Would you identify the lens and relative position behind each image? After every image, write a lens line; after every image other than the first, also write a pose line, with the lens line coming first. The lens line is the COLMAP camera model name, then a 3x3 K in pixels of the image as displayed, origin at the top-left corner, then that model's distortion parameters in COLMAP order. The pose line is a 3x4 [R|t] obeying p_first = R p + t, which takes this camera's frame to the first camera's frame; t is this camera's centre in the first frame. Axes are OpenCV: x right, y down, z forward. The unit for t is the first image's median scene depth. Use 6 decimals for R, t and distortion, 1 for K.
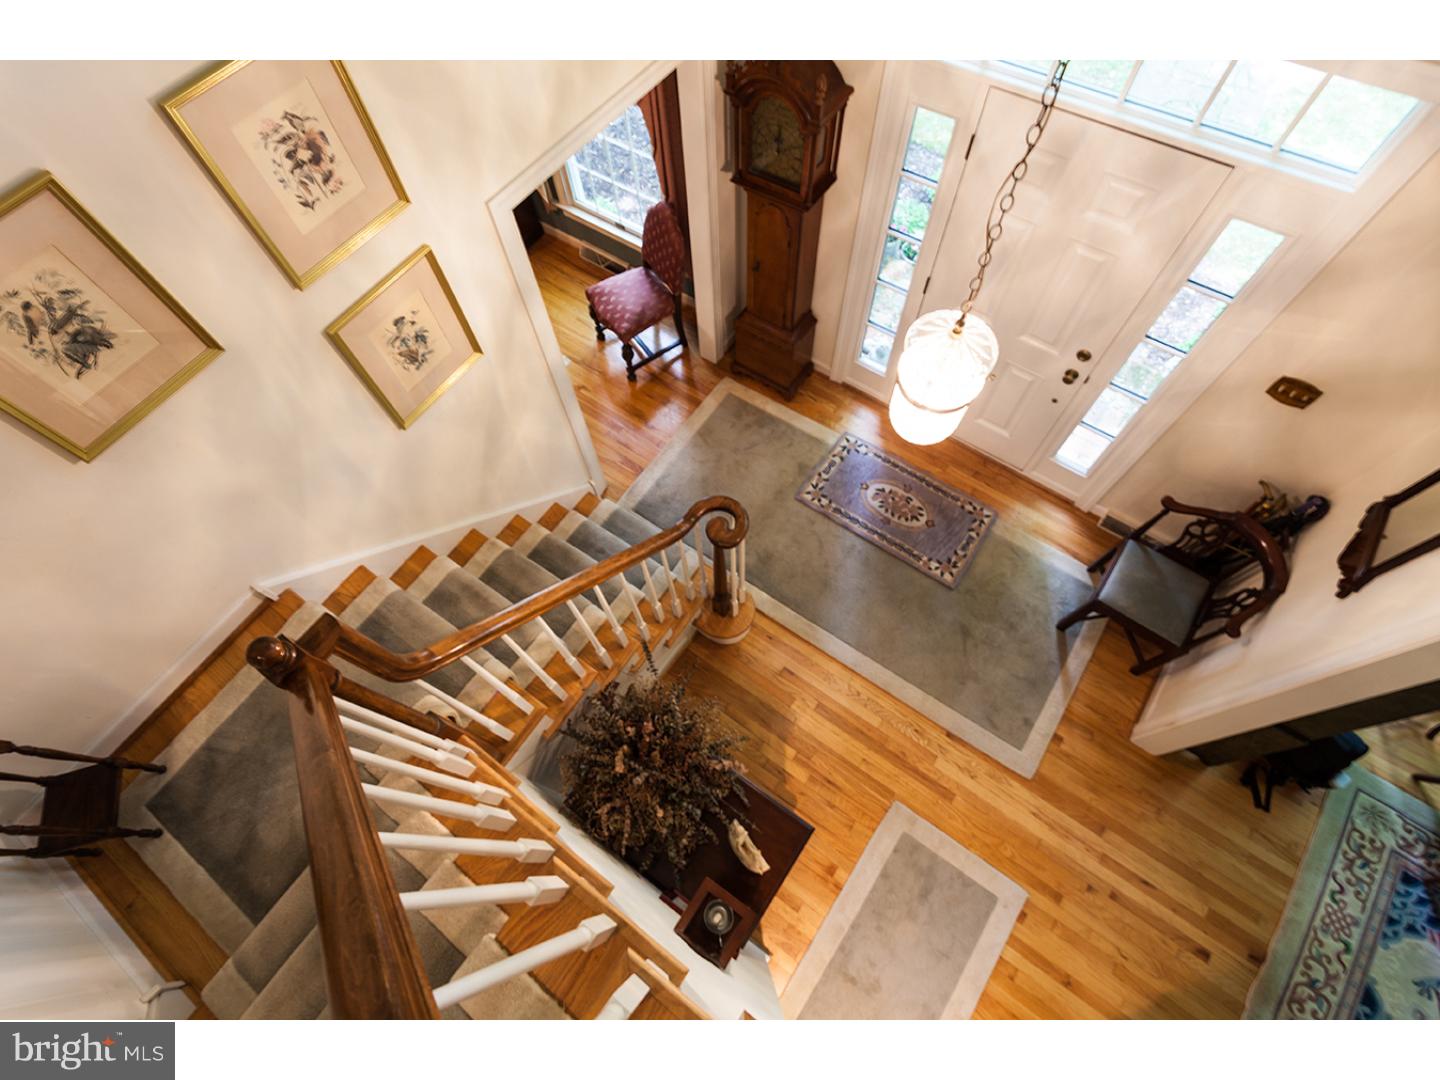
lens RADIAL K [[687.6, 0, 710.8], [0, 687.6, 535.7], [0, 0, 1]] dist [-0.004446, 0.000432]
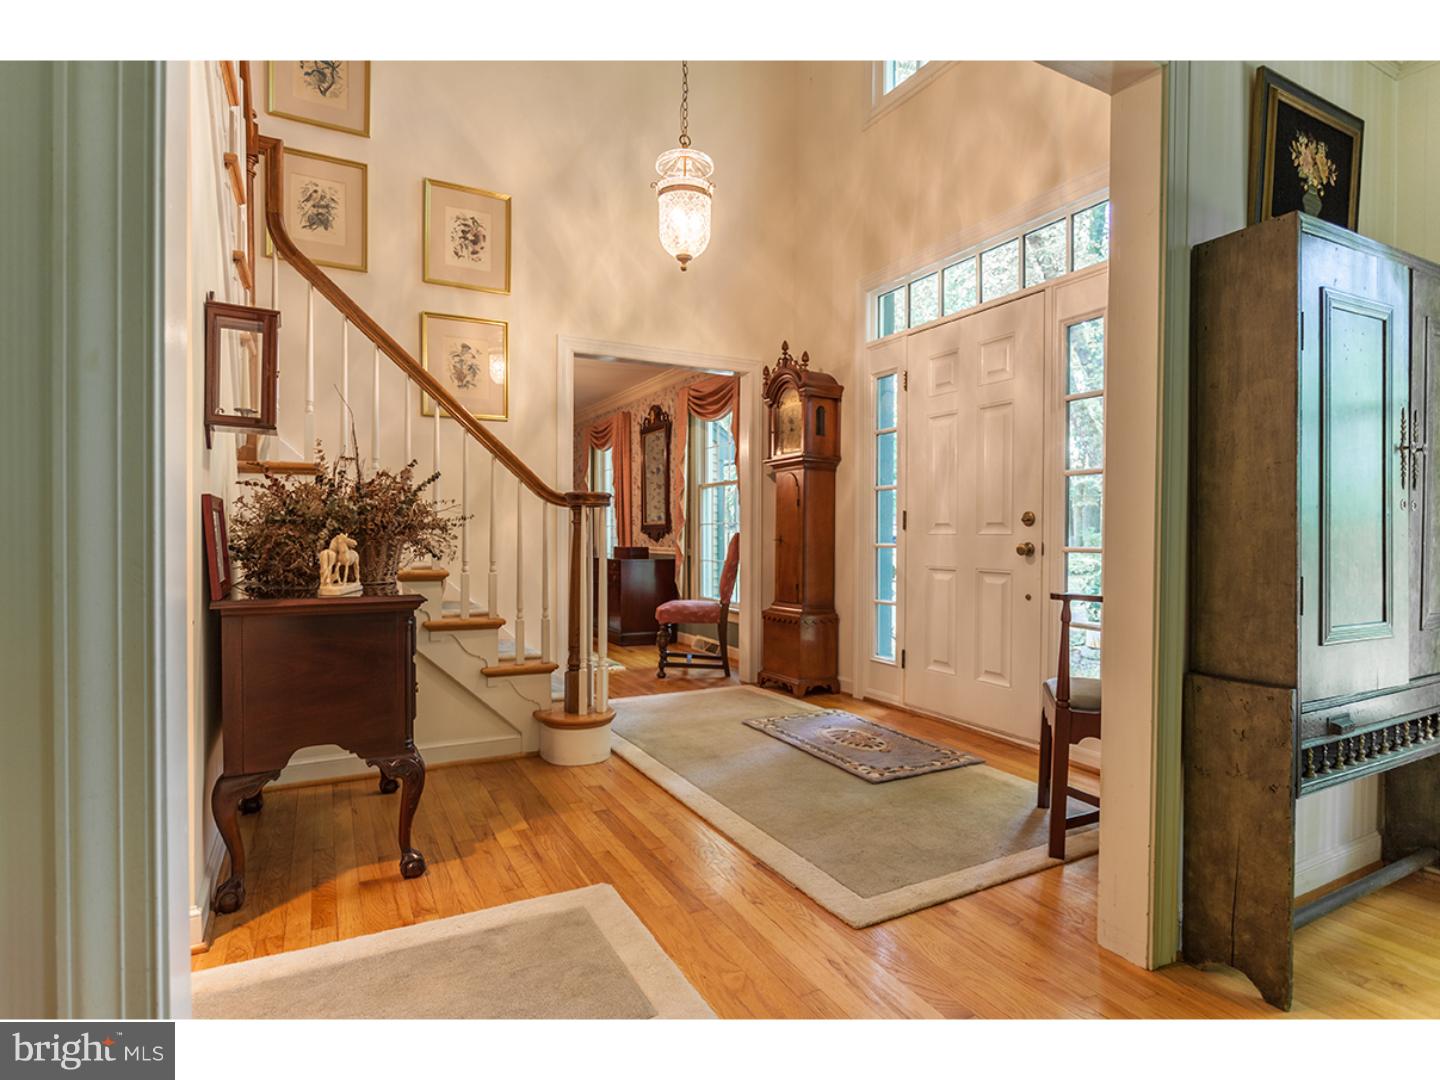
lens RADIAL K [[754.1, 0, 726.2], [0, 754.1, 538.0], [0, 0, 1]] dist [0.004639, 0.000574]
pose [[0.897504, 0.063992, -0.436339, 1.079974], [-0.415476, 0.454454, -0.787941, 1.250485], [0.147874, 0.888468, 0.434462, 0.903814]]
